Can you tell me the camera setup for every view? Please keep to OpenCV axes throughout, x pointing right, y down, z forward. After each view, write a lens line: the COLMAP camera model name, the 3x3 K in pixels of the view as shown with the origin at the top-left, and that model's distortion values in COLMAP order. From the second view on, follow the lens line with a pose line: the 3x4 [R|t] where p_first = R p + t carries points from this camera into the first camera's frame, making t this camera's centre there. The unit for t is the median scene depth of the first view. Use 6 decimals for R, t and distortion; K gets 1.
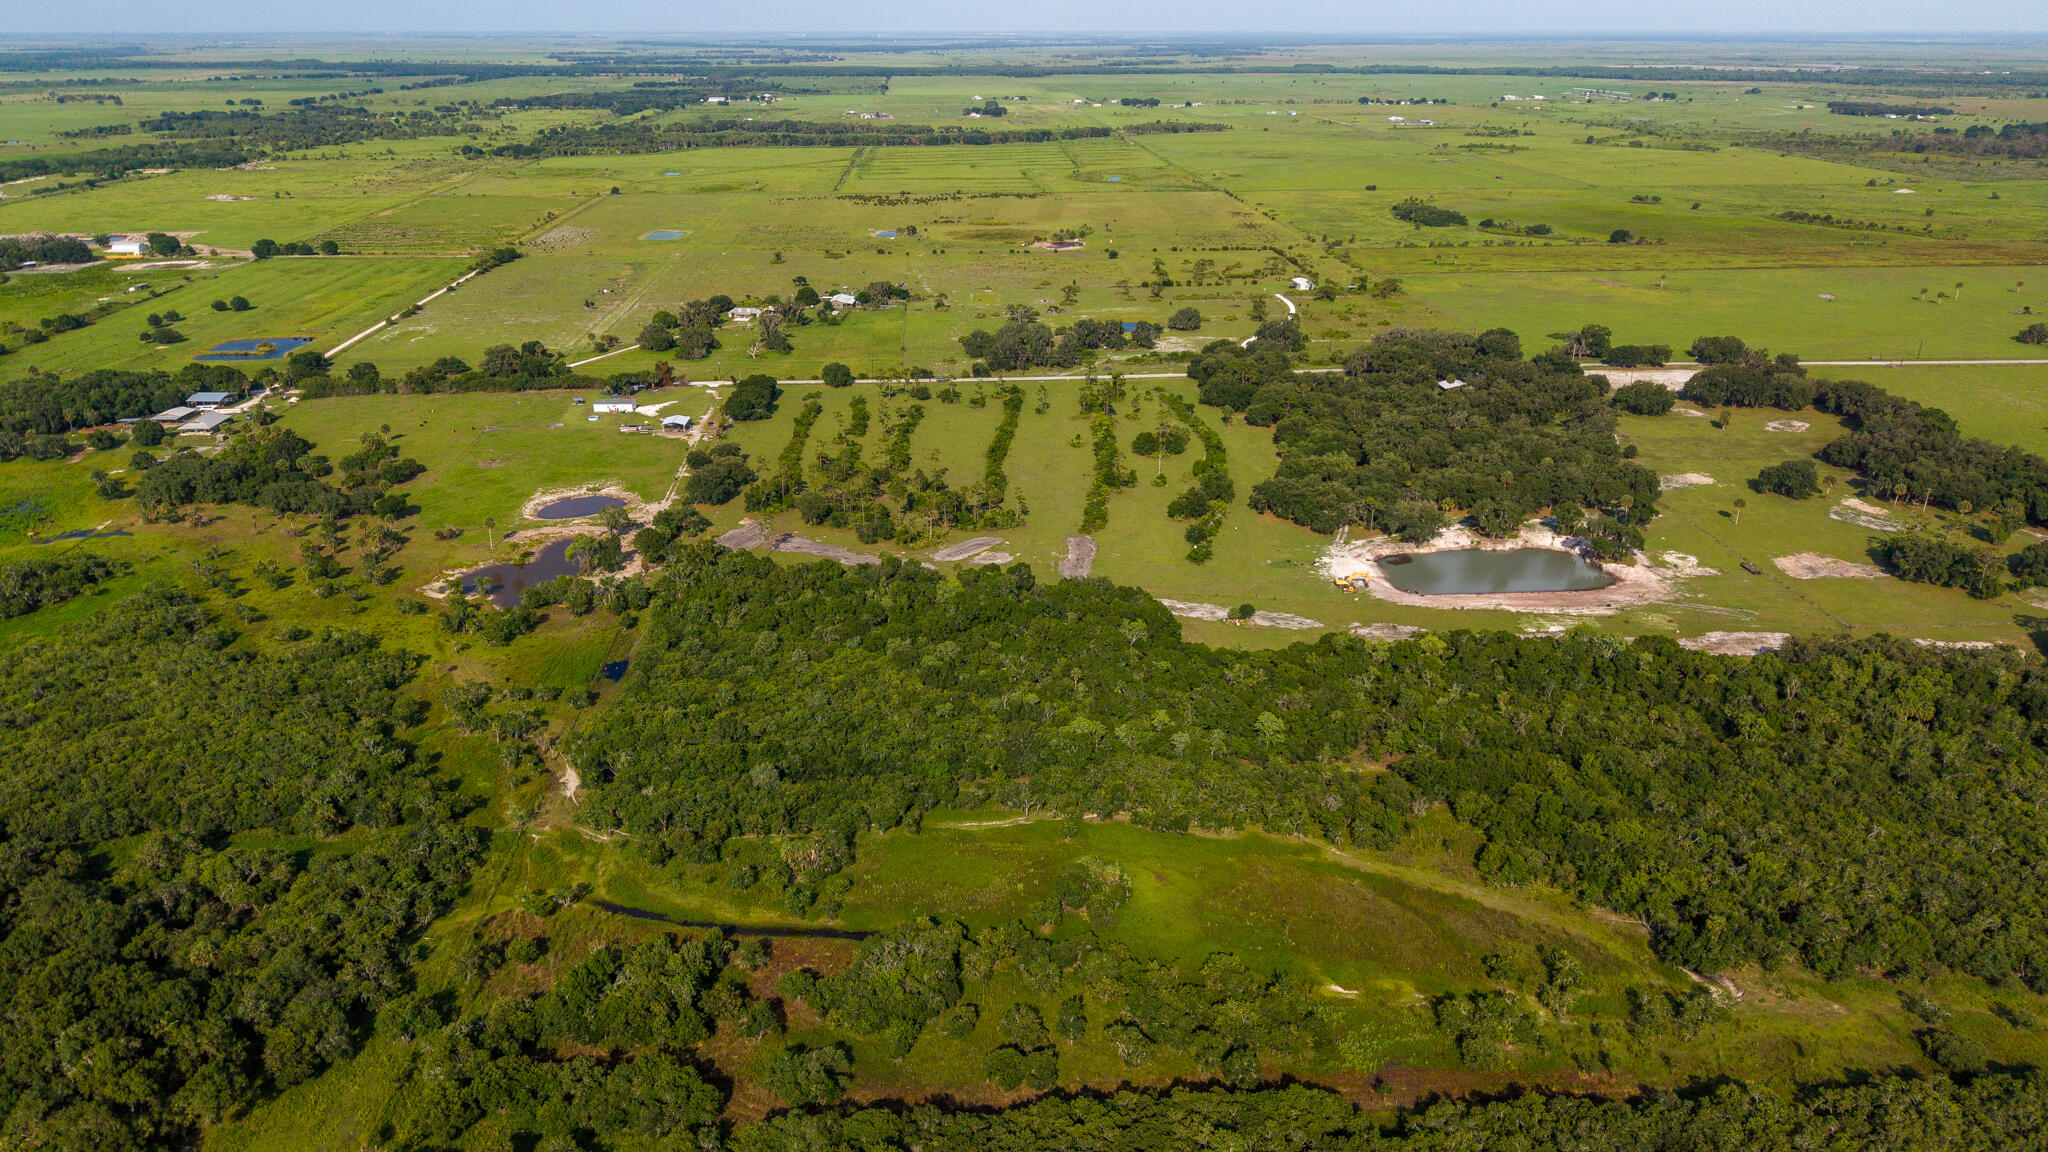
lens RADIAL K [[1400.3, 0, 1022.9], [0, 1400.3, 493.7], [0, 0, 1]] dist [0.023204, -0.031289]
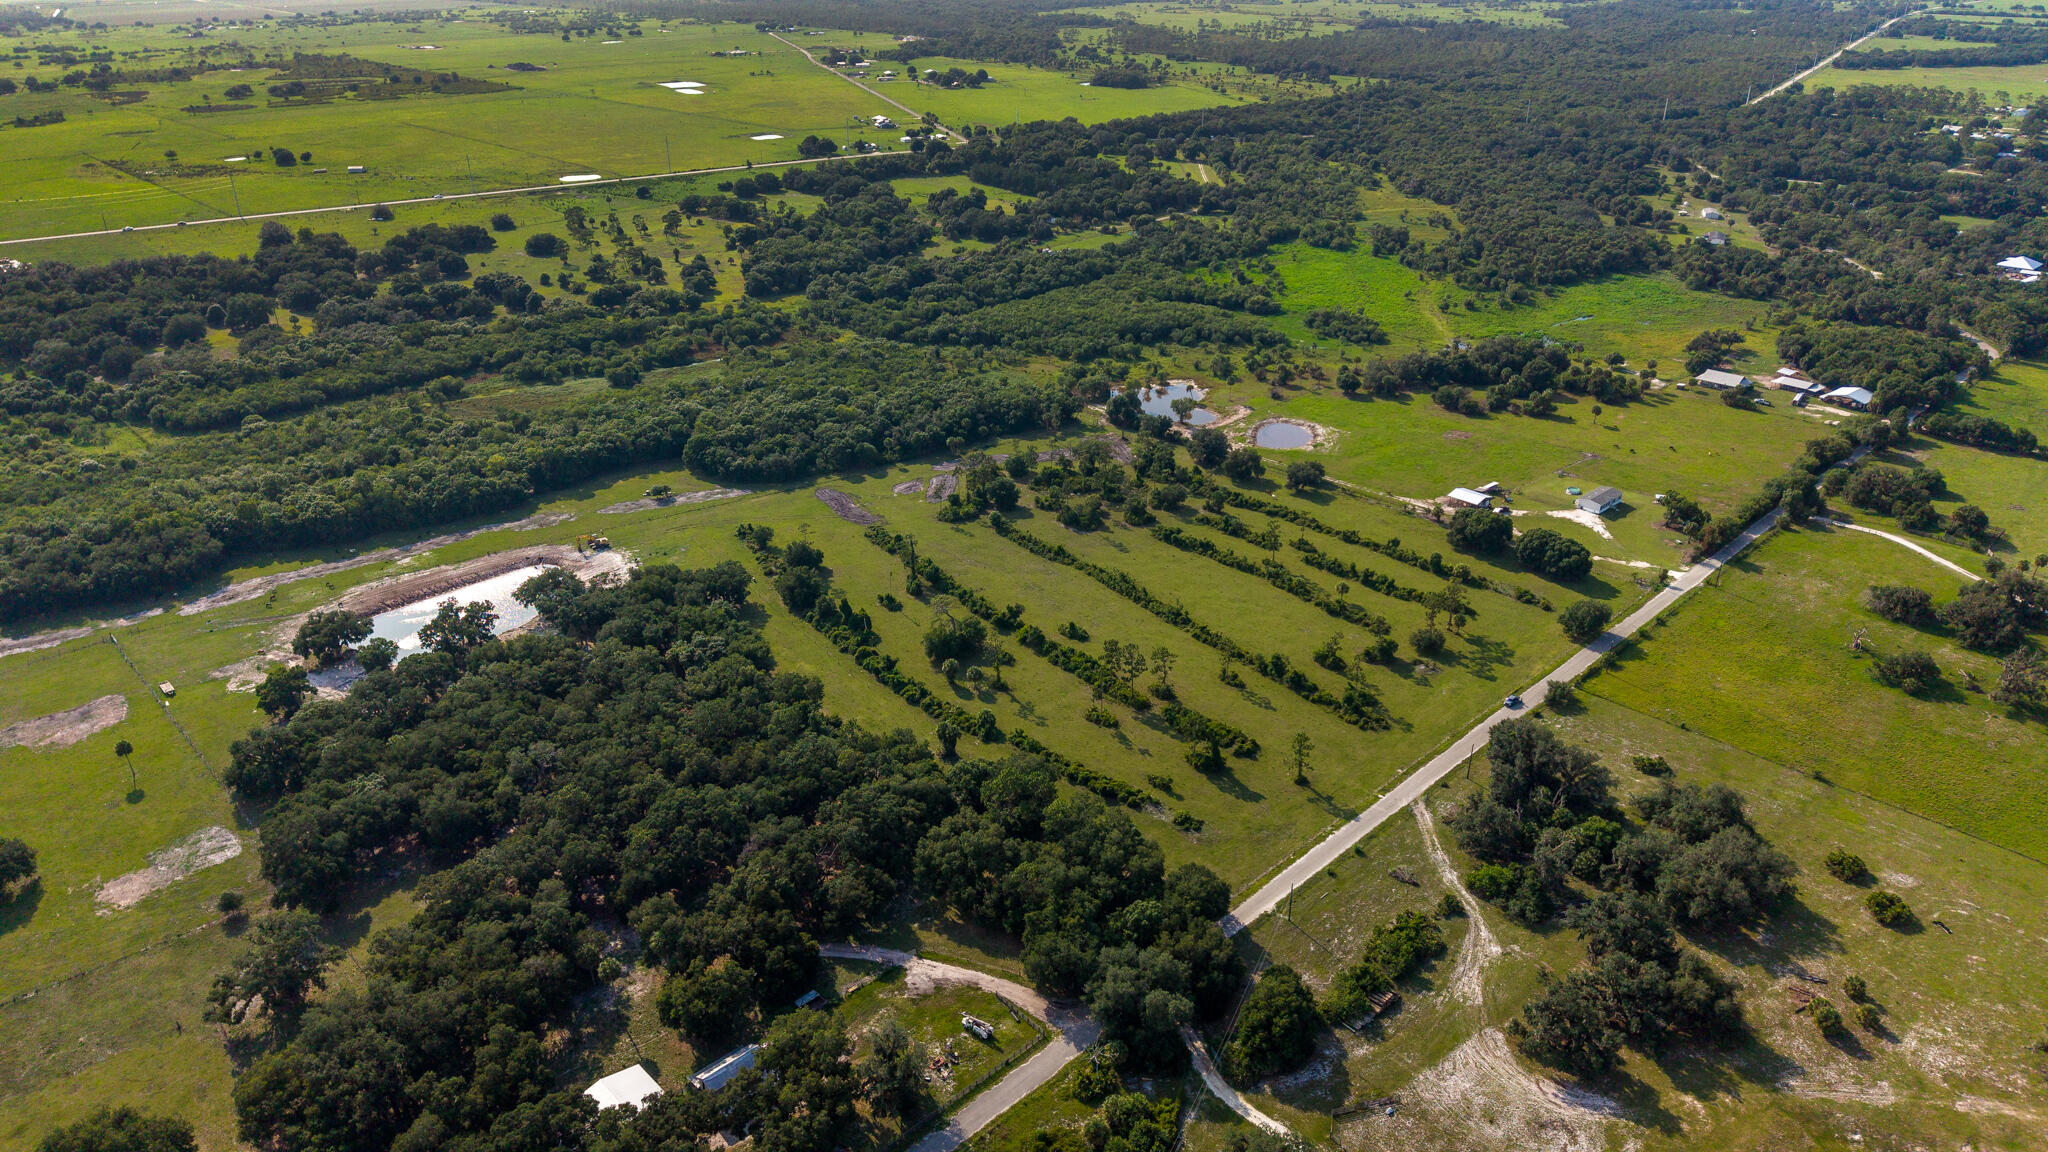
lens RADIAL K [[1369.3, 0, 1019.0], [0, 1369.3, 575.0], [0, 0, 1]] dist [0.037691, -0.039210]
pose [[-0.768183, 0.285457, -0.573070, 0.173502], [-0.195962, 0.747305, 0.634929, -0.191191], [0.609502, 0.600042, -0.518128, 0.512164]]
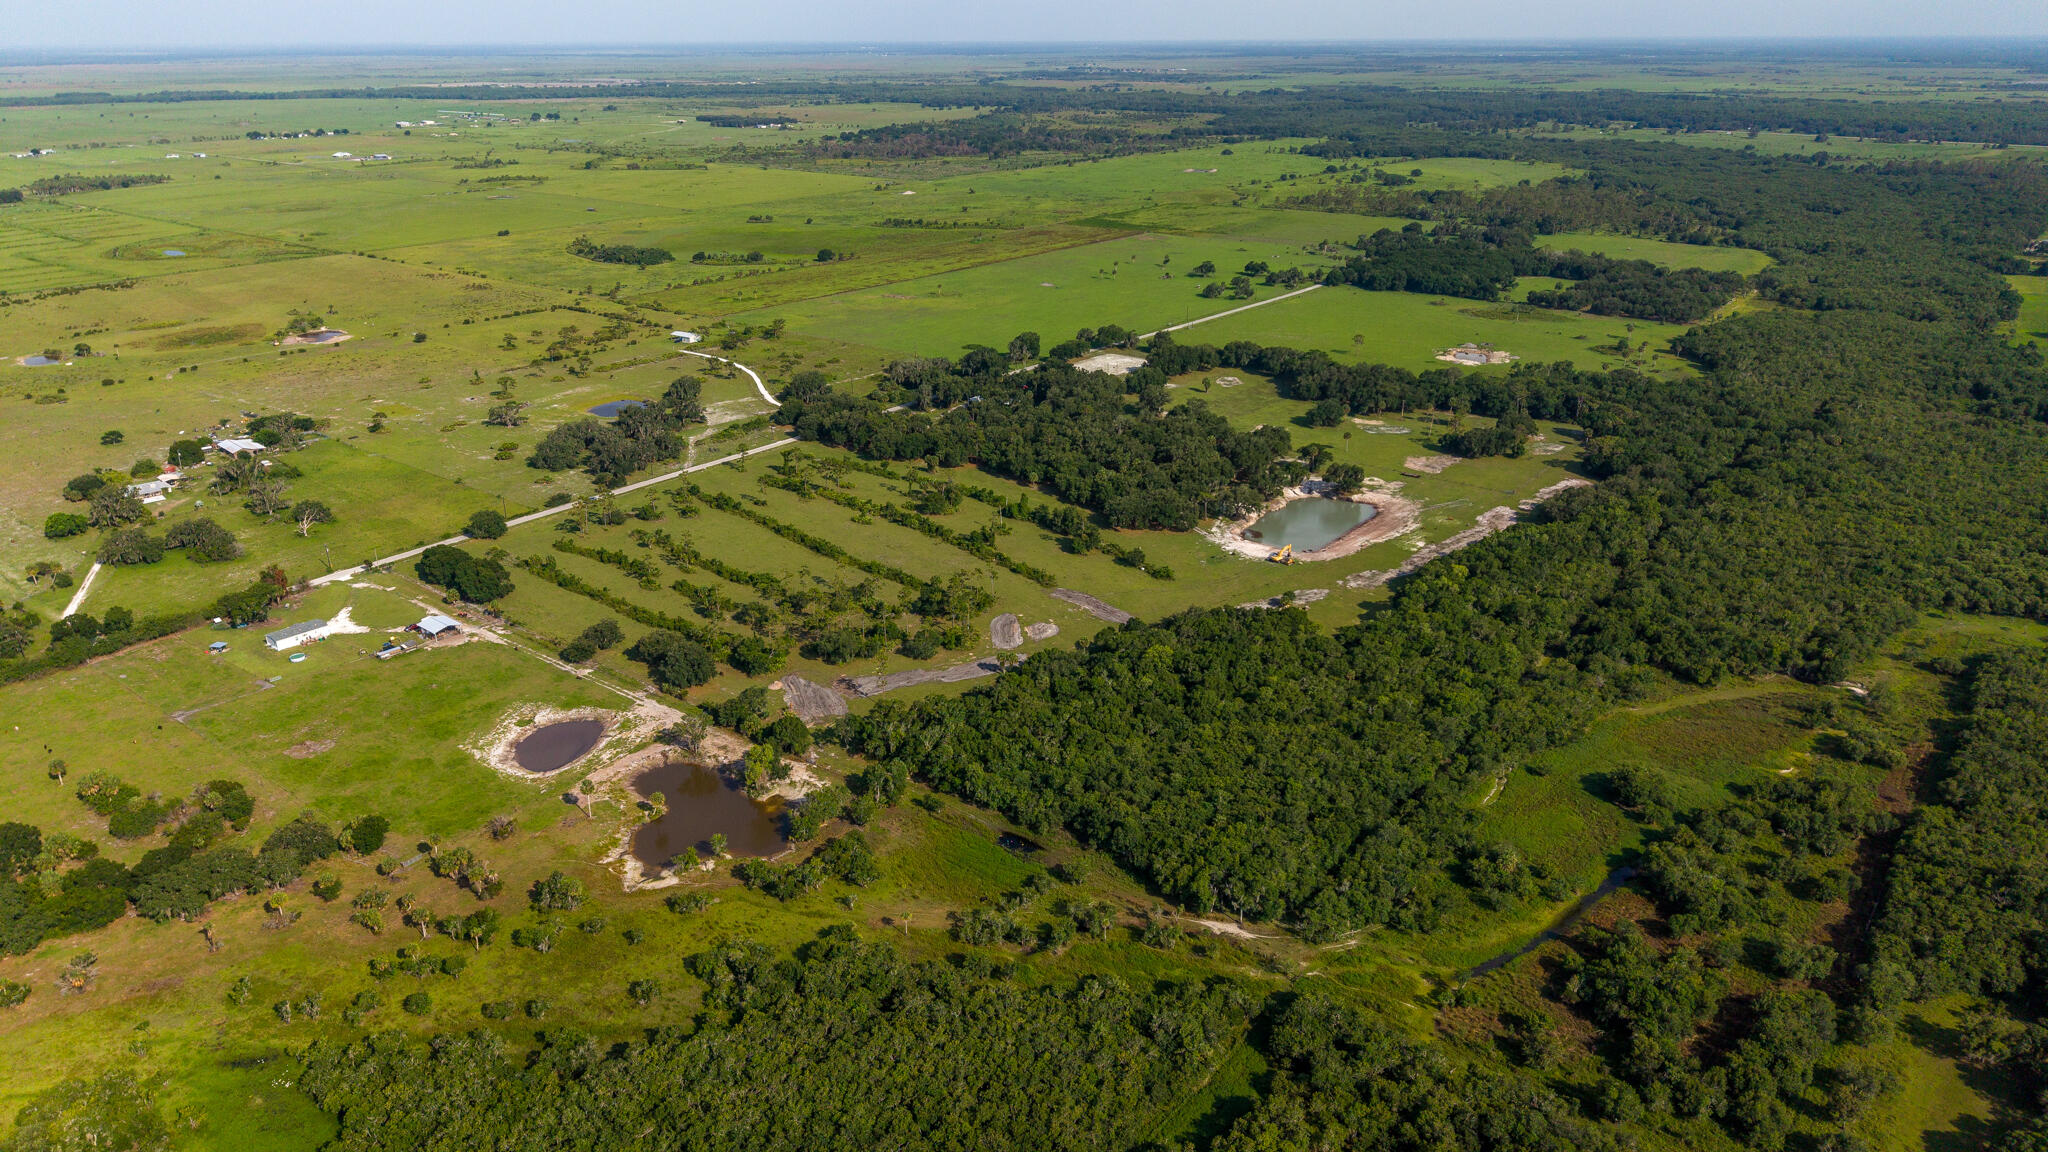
lens RADIAL K [[1364.7, 0, 1024.0], [0, 1364.7, 576.0], [0, 0, 1]] dist [0.042930, -0.044934]
pose [[0.670308, -0.276601, 0.688606, -0.219734], [0.240709, 0.958807, 0.150824, -0.045842], [-0.701959, 0.064655, 0.709277, 0.087526]]
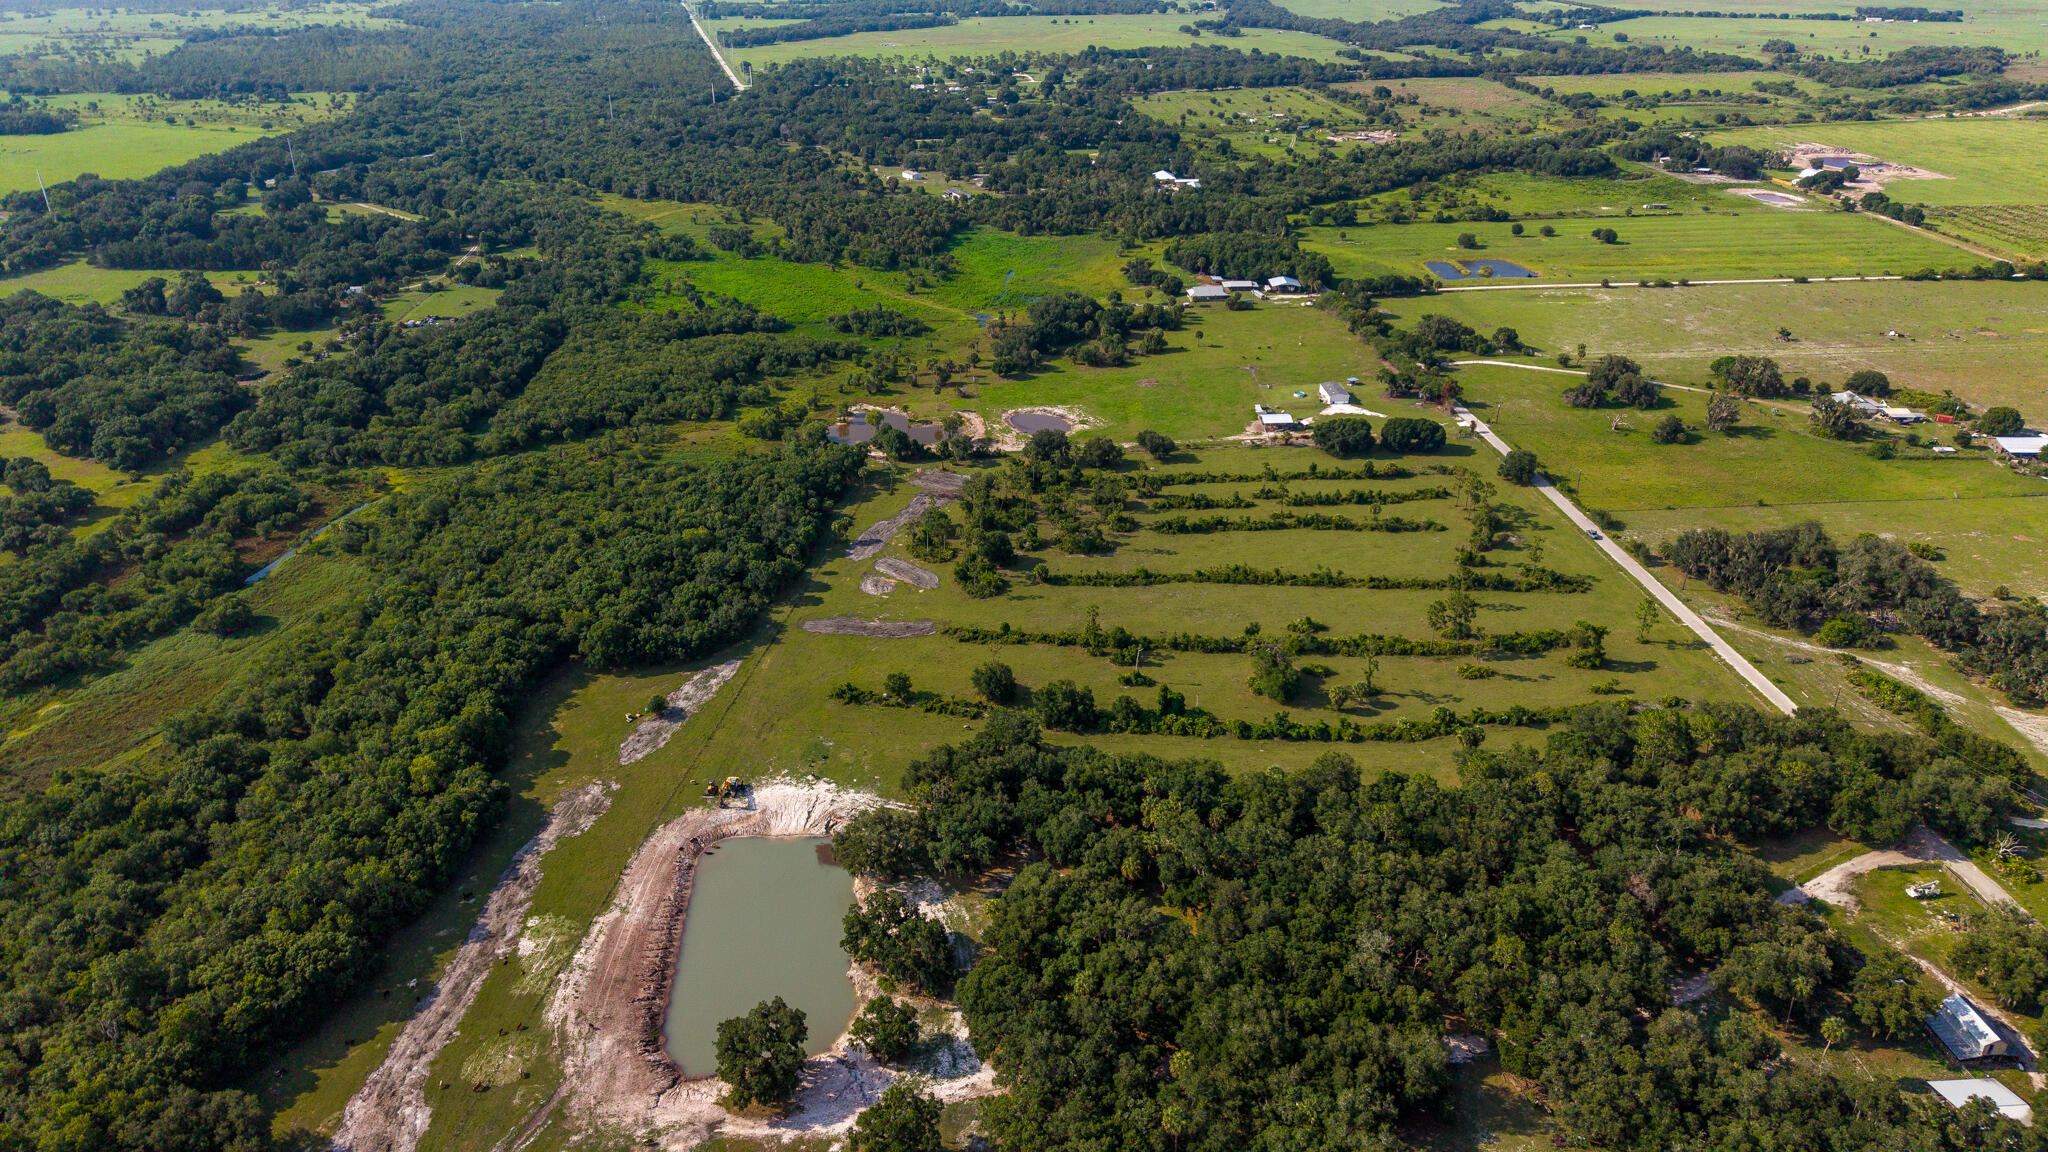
lens RADIAL K [[1369.3, 0, 1019.0], [0, 1369.3, 575.0], [0, 0, 1]] dist [0.037691, -0.039210]
pose [[0.001480, 0.441002, -0.897505, 0.248847], [-0.314817, 0.852076, 0.418160, -0.116790], [0.949151, 0.281931, 0.140096, 0.293483]]
